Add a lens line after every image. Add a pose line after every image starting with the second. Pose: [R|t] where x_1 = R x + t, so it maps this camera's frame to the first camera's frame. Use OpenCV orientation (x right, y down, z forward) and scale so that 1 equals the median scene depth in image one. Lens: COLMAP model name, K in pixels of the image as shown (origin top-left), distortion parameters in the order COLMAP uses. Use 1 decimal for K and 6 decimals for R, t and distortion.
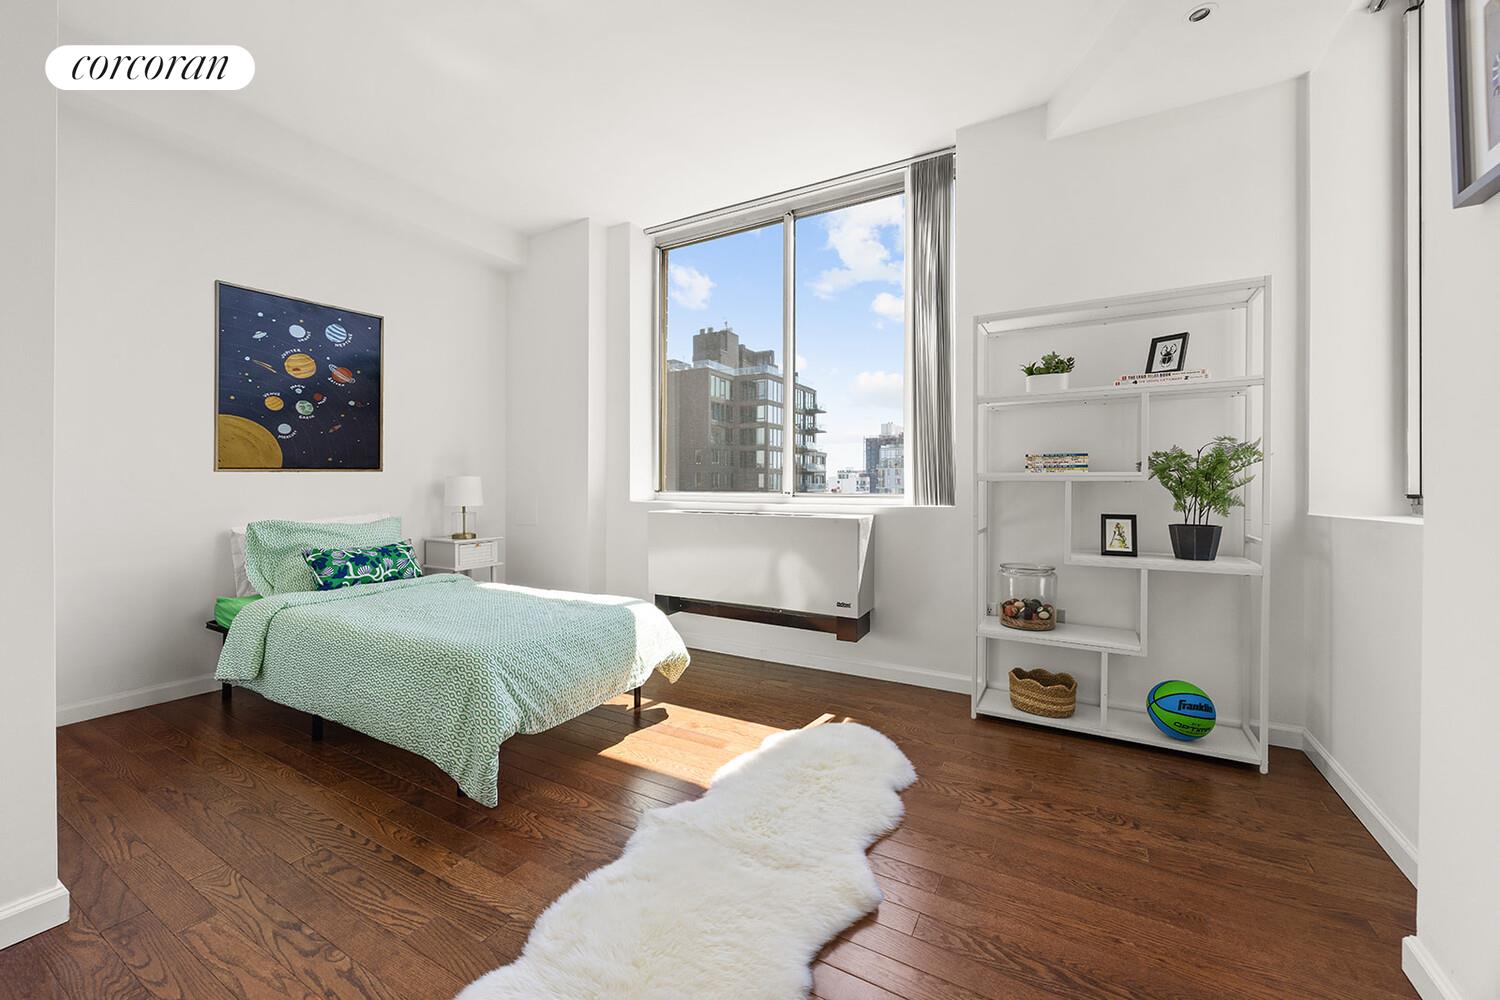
lens RADIAL K [[577.9, 0, 747.1], [0, 577.9, 486.3], [0, 0, 1]] dist [-0.000251, -0.000116]
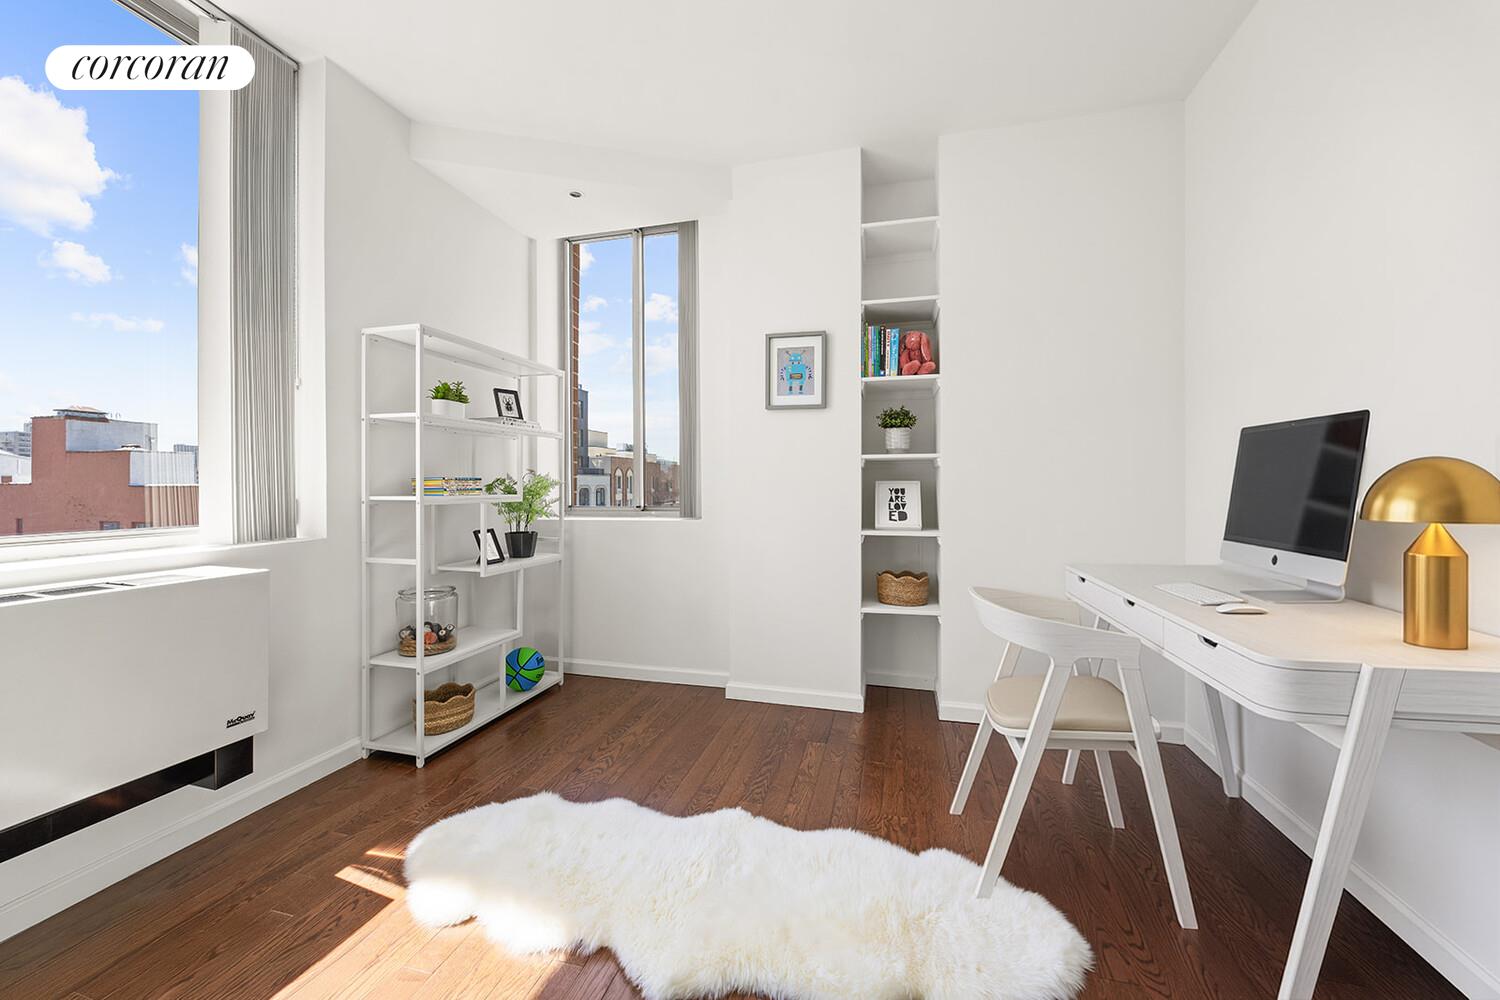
lens RADIAL K [[577.9, 0, 747.1], [0, 577.9, 486.3], [0, 0, 1]] dist [-0.000251, -0.000116]
pose [[-0.260168, -0.001064, 0.965563, -0.659184], [0.001709, 0.999997, 0.001563, -0.042352], [-0.965562, 0.002056, -0.260165, 0.792565]]
